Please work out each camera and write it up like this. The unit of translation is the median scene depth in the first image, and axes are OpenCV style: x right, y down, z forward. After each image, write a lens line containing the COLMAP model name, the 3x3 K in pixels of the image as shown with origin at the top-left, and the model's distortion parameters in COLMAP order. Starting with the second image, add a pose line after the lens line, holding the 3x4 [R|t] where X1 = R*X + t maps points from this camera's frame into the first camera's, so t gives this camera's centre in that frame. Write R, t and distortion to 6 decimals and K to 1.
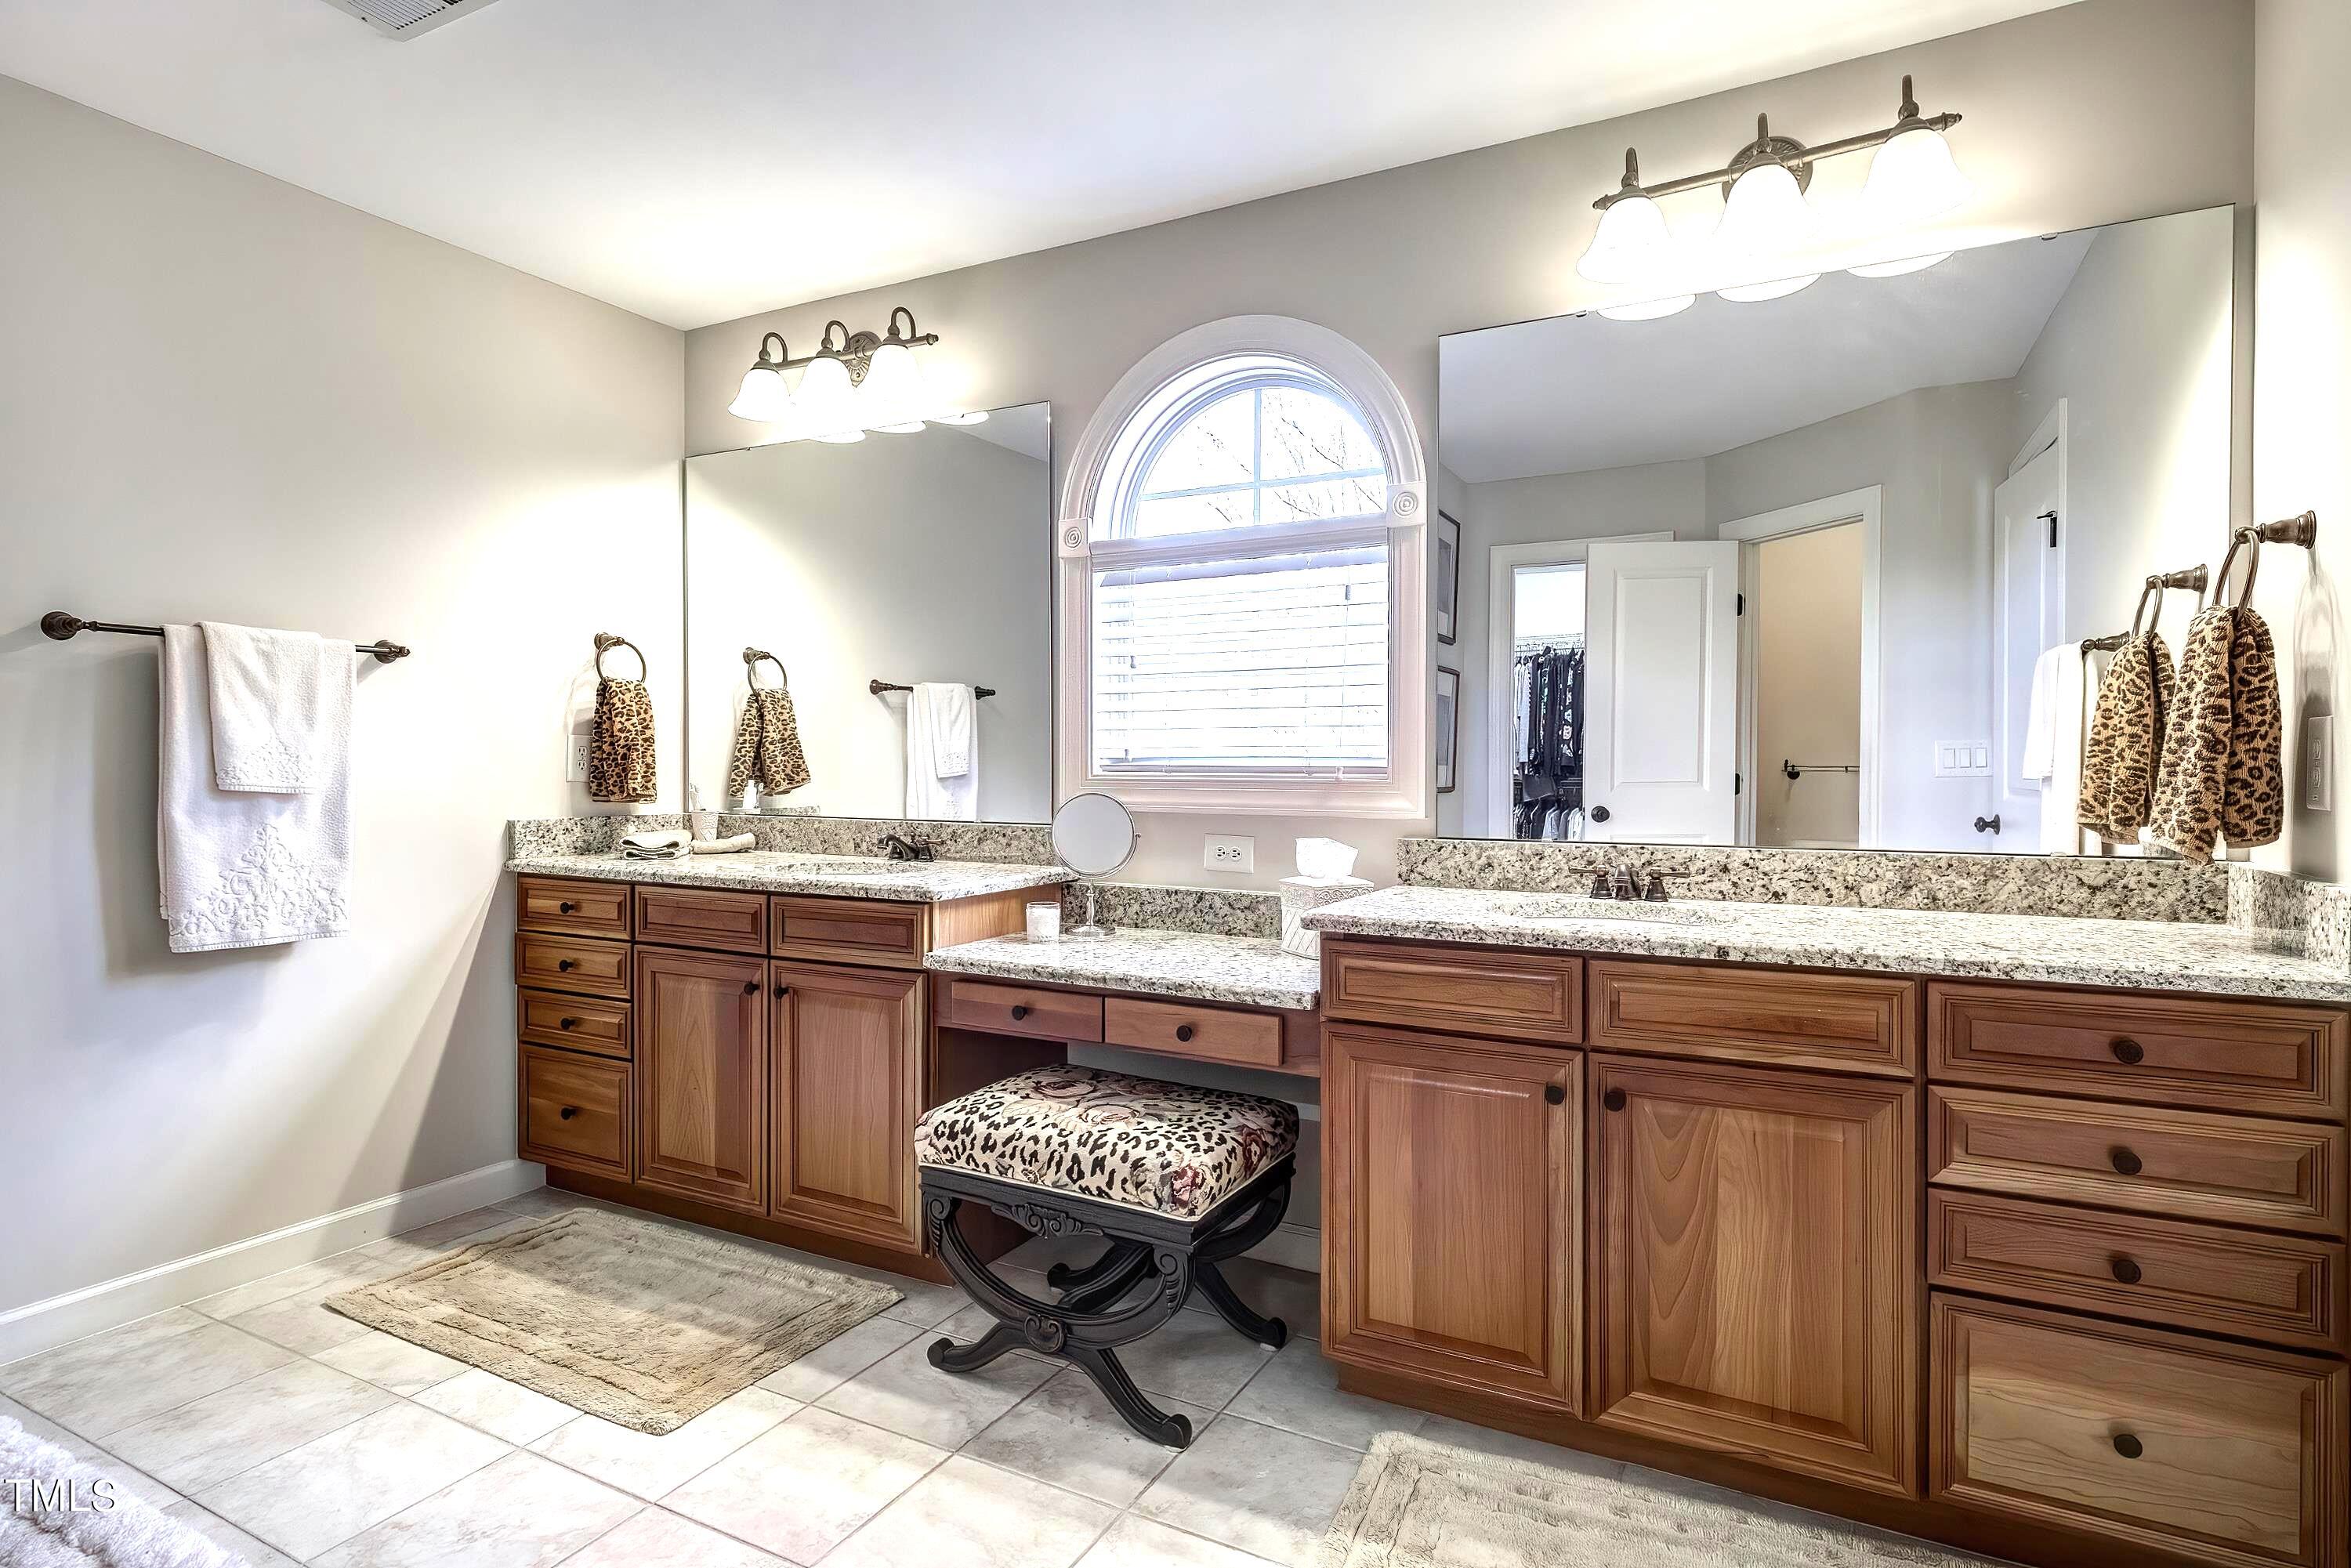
lens RADIAL K [[1216.7, 0, 1178.8], [0, 1216.7, 774.8], [0, 0, 1]] dist [0.005192, 0.000026]
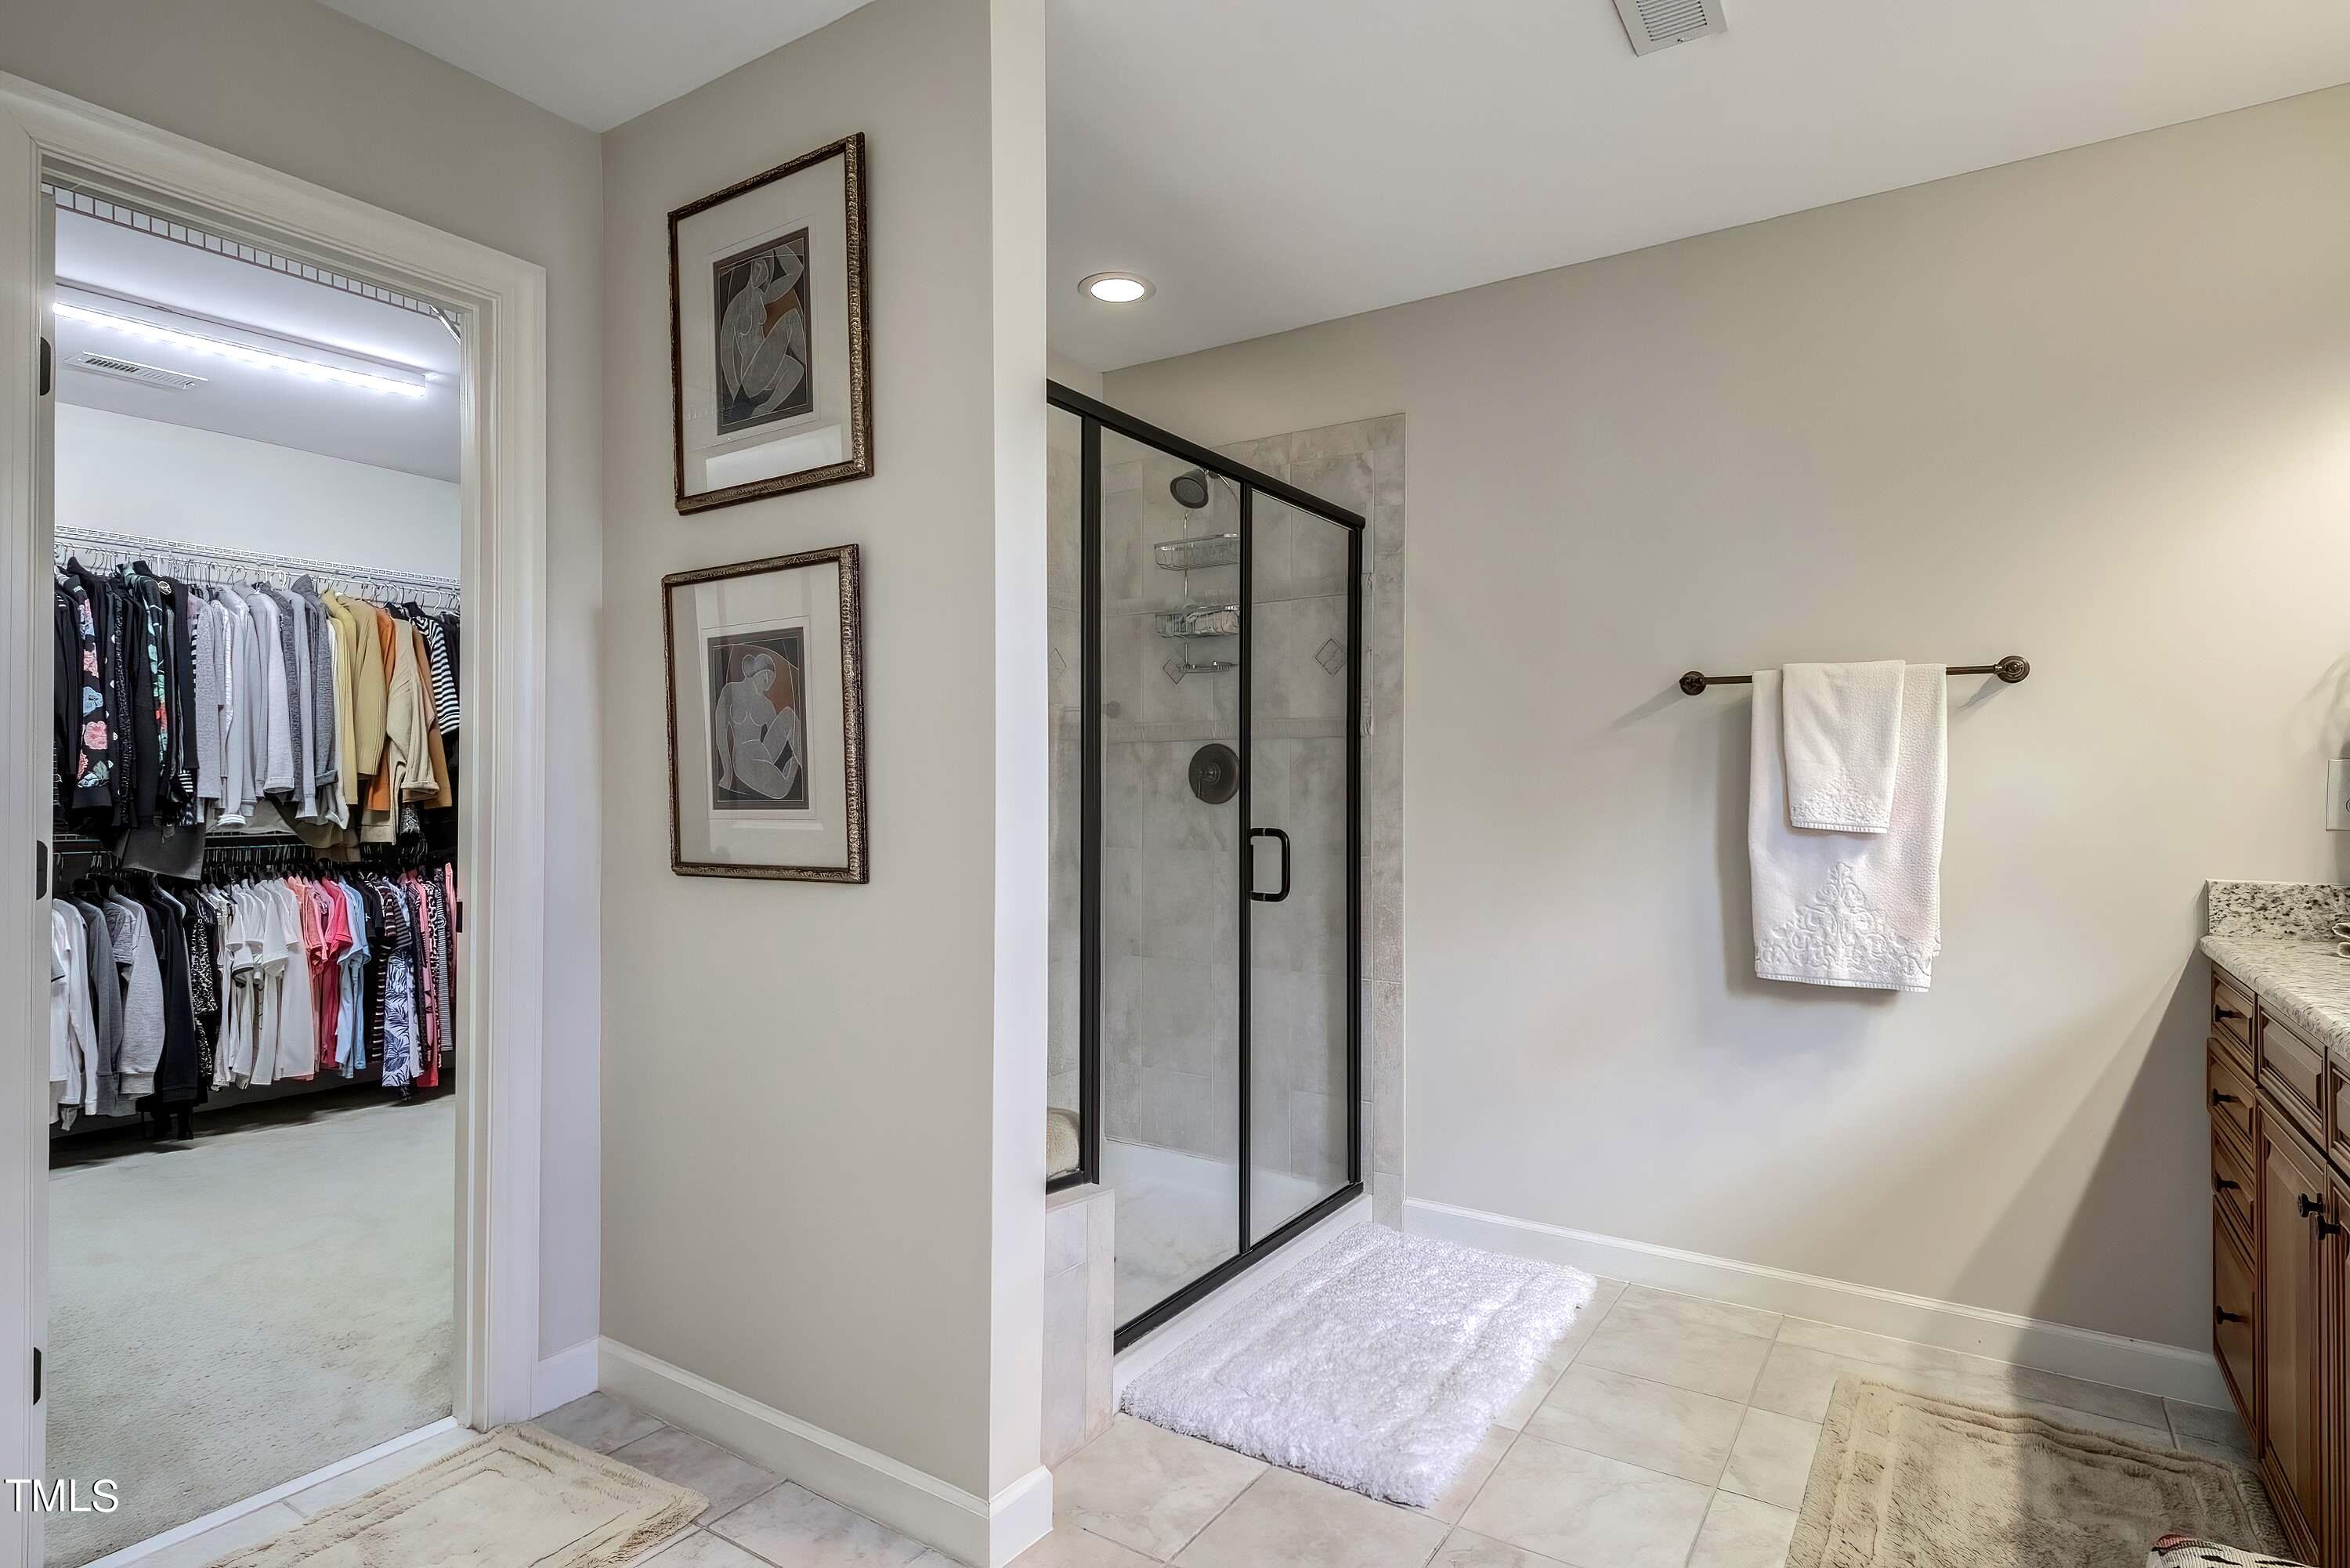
lens RADIAL K [[1216.1, 0, 1180.7], [0, 1216.1, 789.7], [0, 0, 1]] dist [0.005192, 0.000026]
pose [[-0.088291, 0.000410, -0.996095, 0.275172], [-0.009798, 0.999951, 0.001280, -0.014666], [0.996047, 0.009872, -0.088282, 0.565108]]
